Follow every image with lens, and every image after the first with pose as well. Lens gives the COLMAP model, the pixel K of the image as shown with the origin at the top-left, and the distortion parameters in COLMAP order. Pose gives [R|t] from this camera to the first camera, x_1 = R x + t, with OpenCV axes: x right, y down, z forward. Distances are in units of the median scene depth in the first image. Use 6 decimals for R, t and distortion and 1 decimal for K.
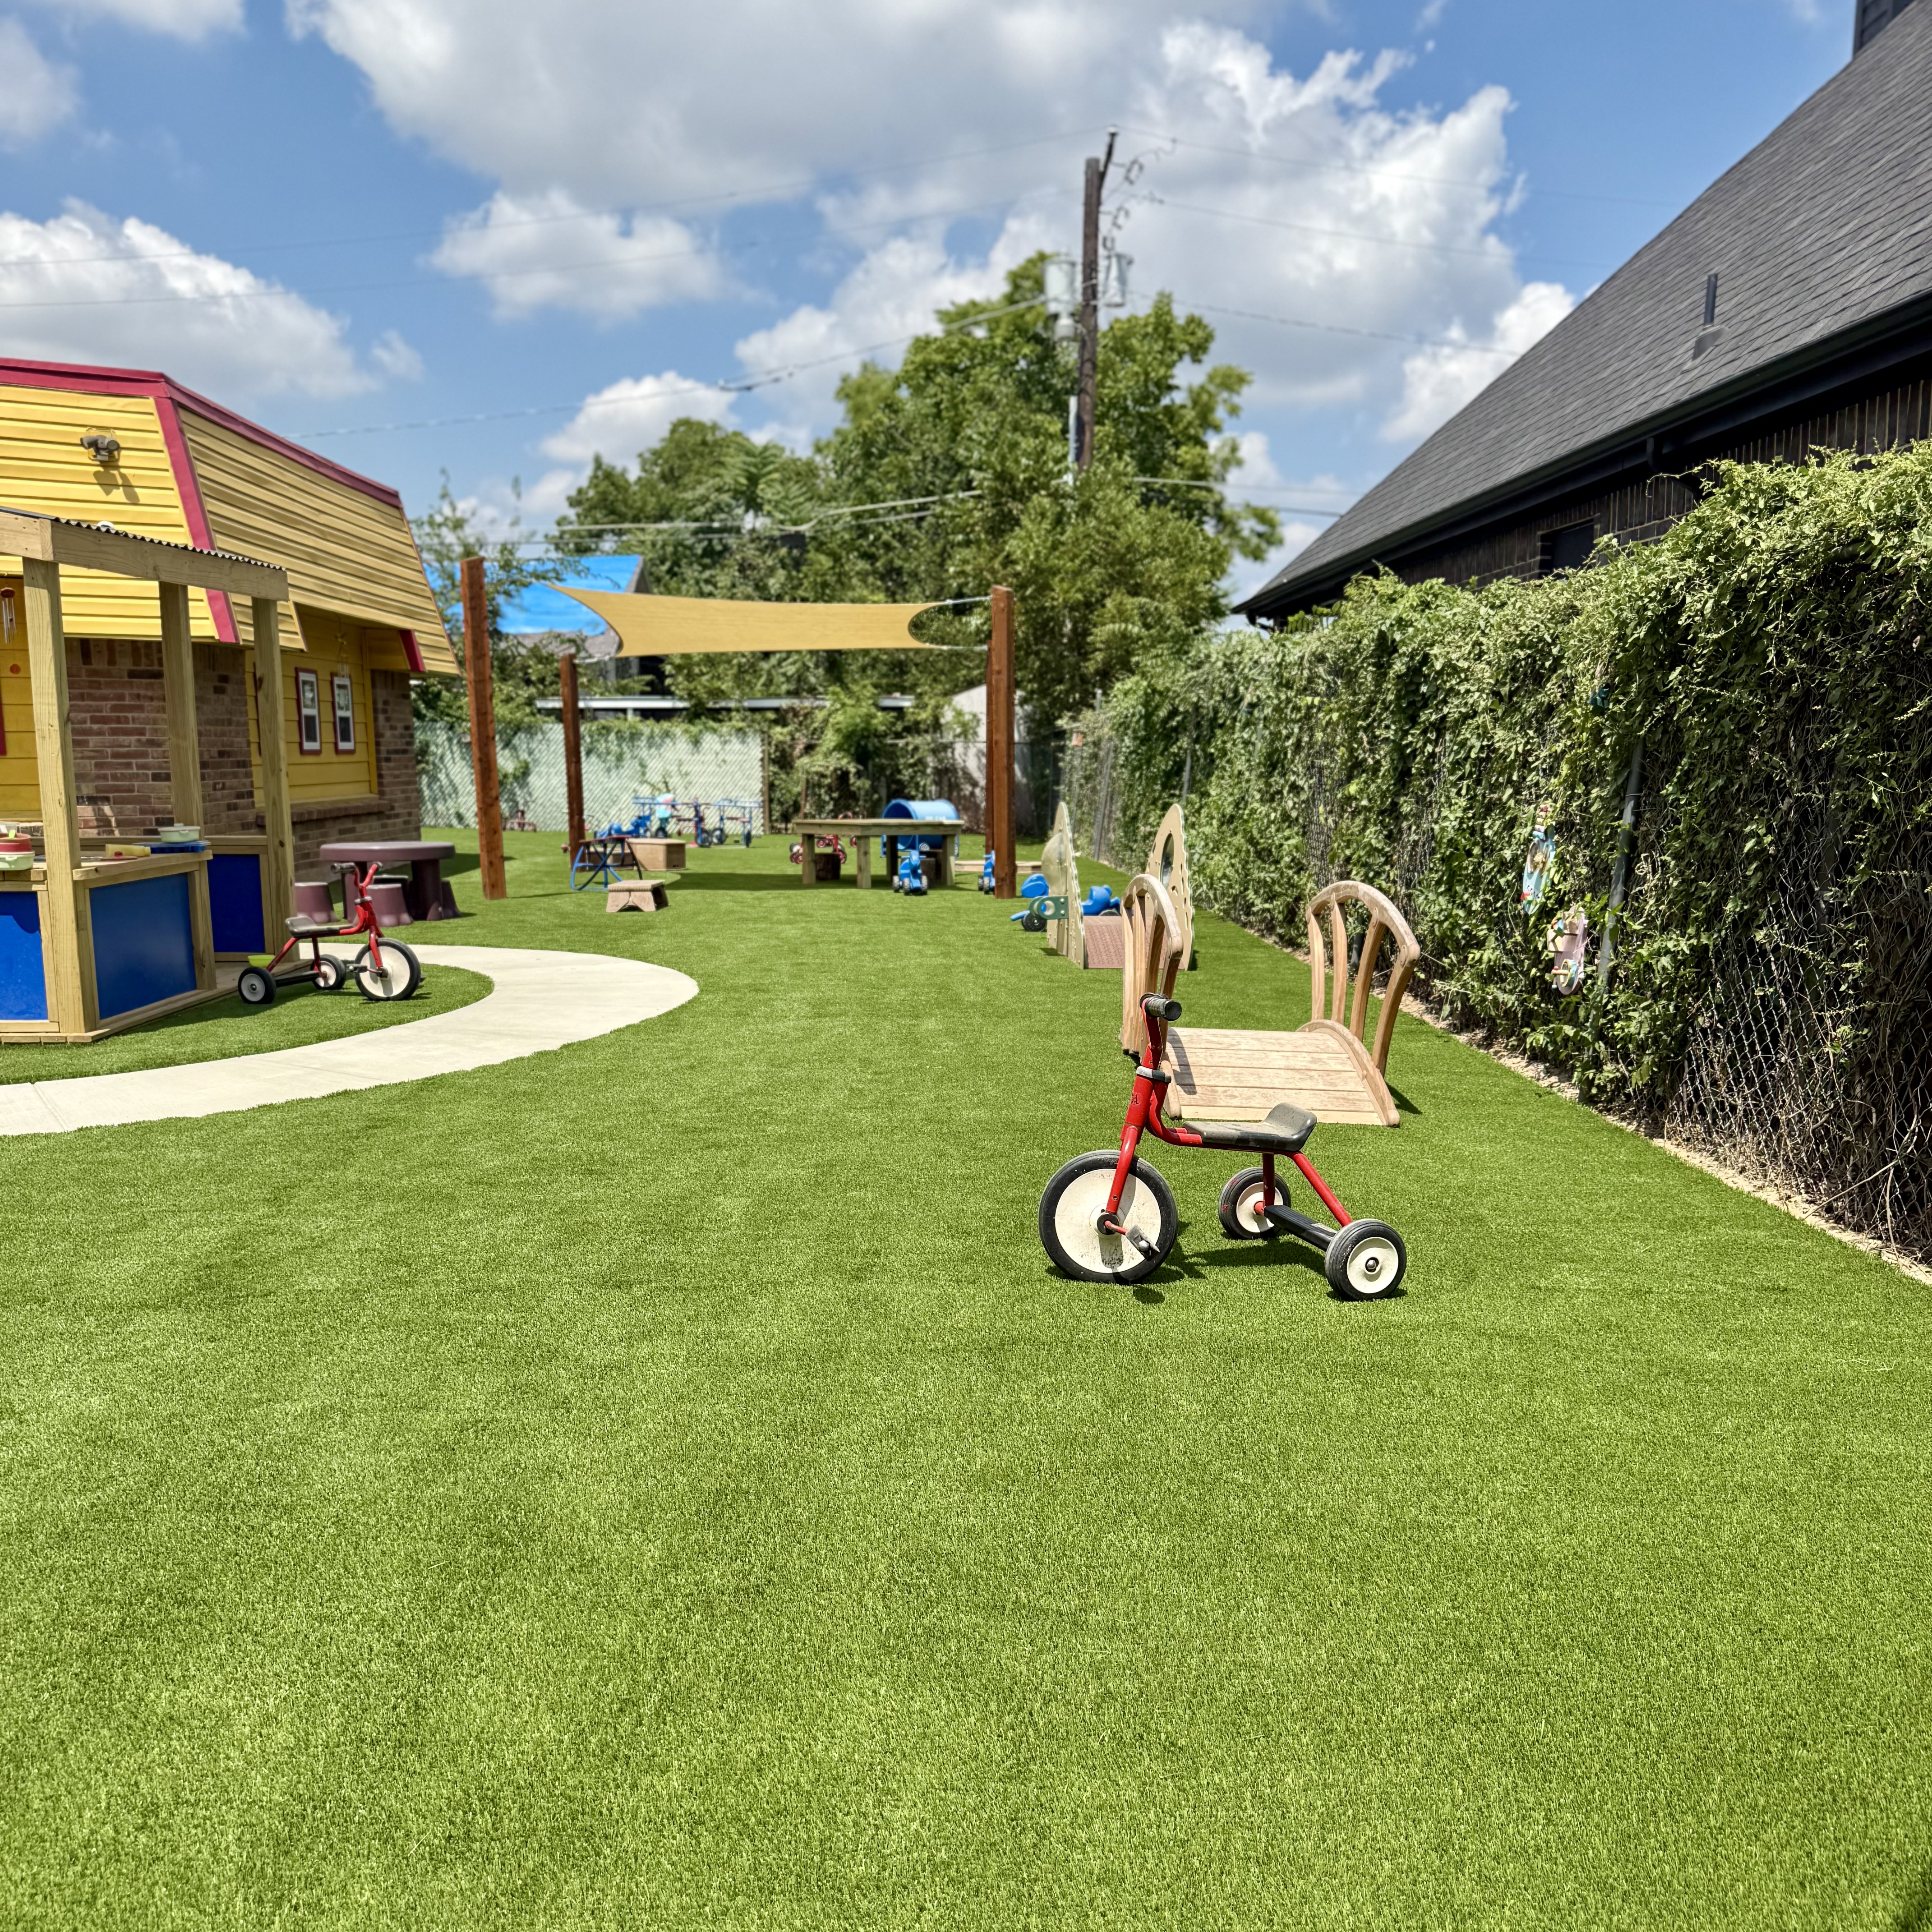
lens RADIAL K [[1850.7, 0, 948.2], [0, 1850.7, 1043.0], [0, 0, 1]] dist [0.098030, 0.000000]
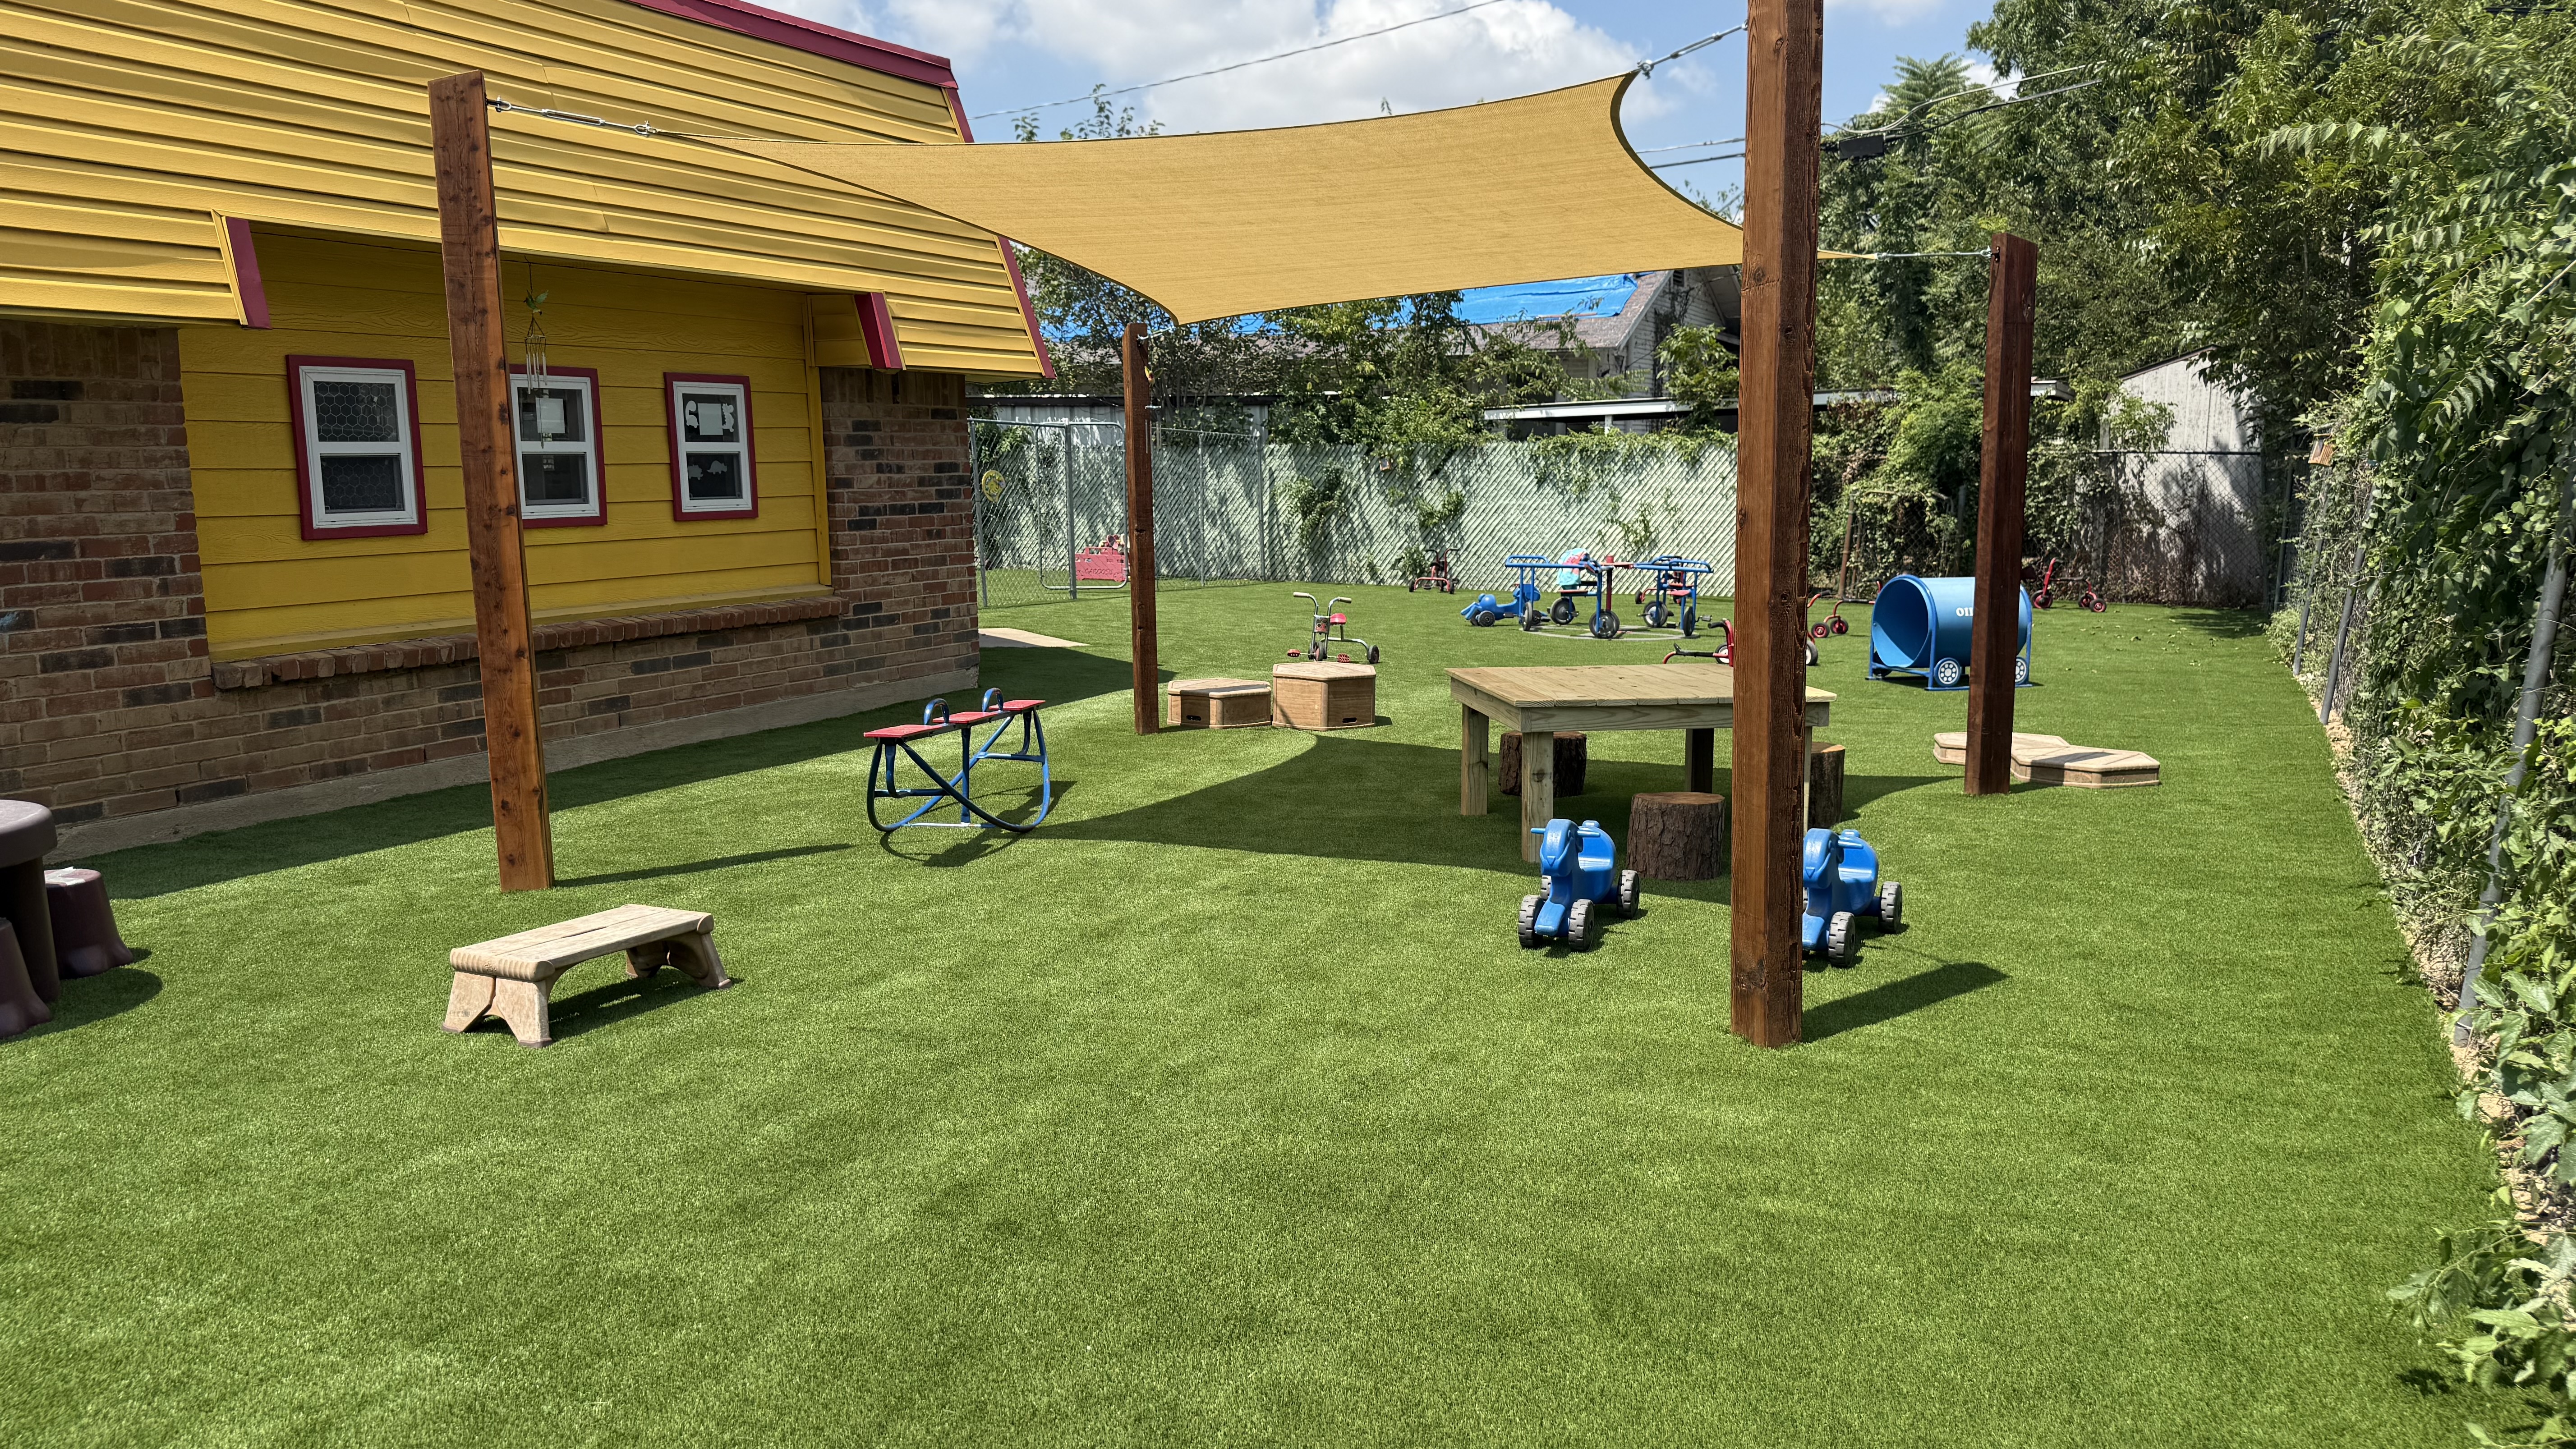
lens RADIAL K [[1856.9, 0, 1293.0], [0, 1856.9, 737.3], [0, 0, 1]] dist [0.073941, -0.020344]
pose [[0.892143, 0.052876, -0.448647, 0.050761], [-0.055377, 0.998437, 0.007554, -0.066550], [0.448345, 0.018105, 0.893677, 0.371604]]
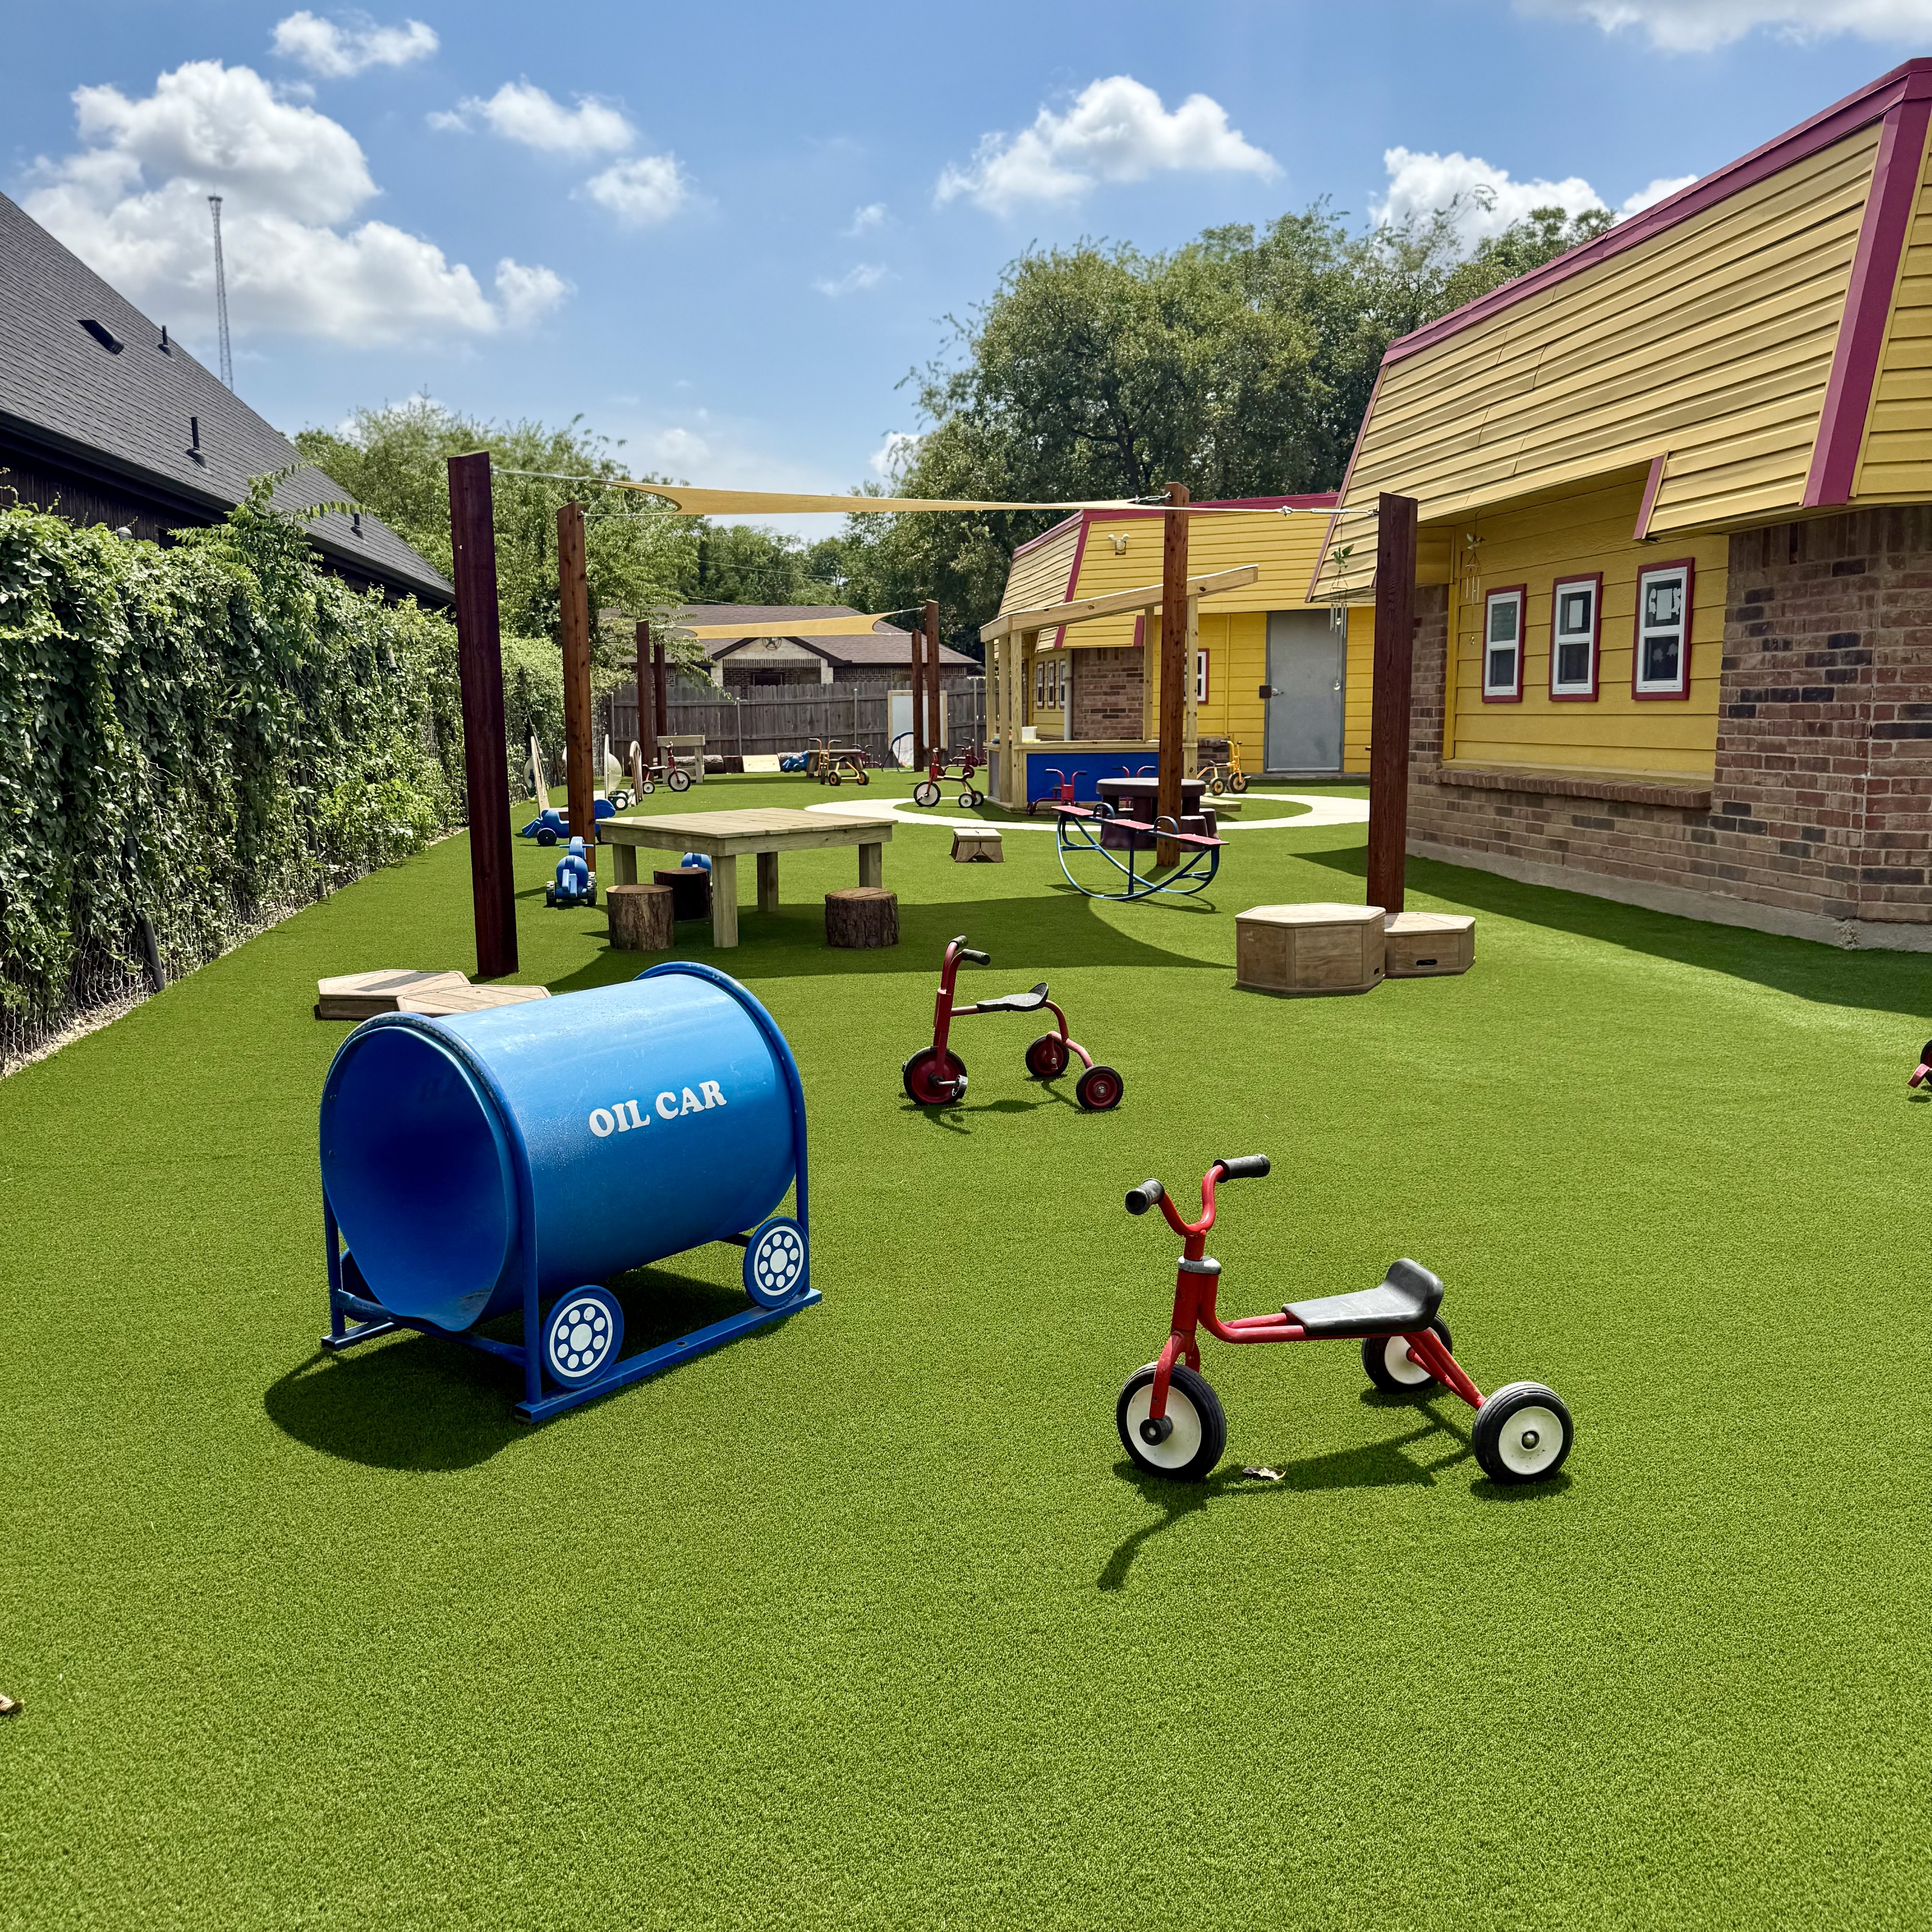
lens RADIAL K [[1850.7, 0, 963.7], [0, 1850.7, 963.2], [0, 0, 1]] dist [0.098030, 0.000000]
pose [[-0.993183, 0.027013, -0.113395, -0.024994], [-0.007326, 0.956393, 0.291991, -0.156237], [0.116338, 0.290831, -0.949675, 0.987237]]
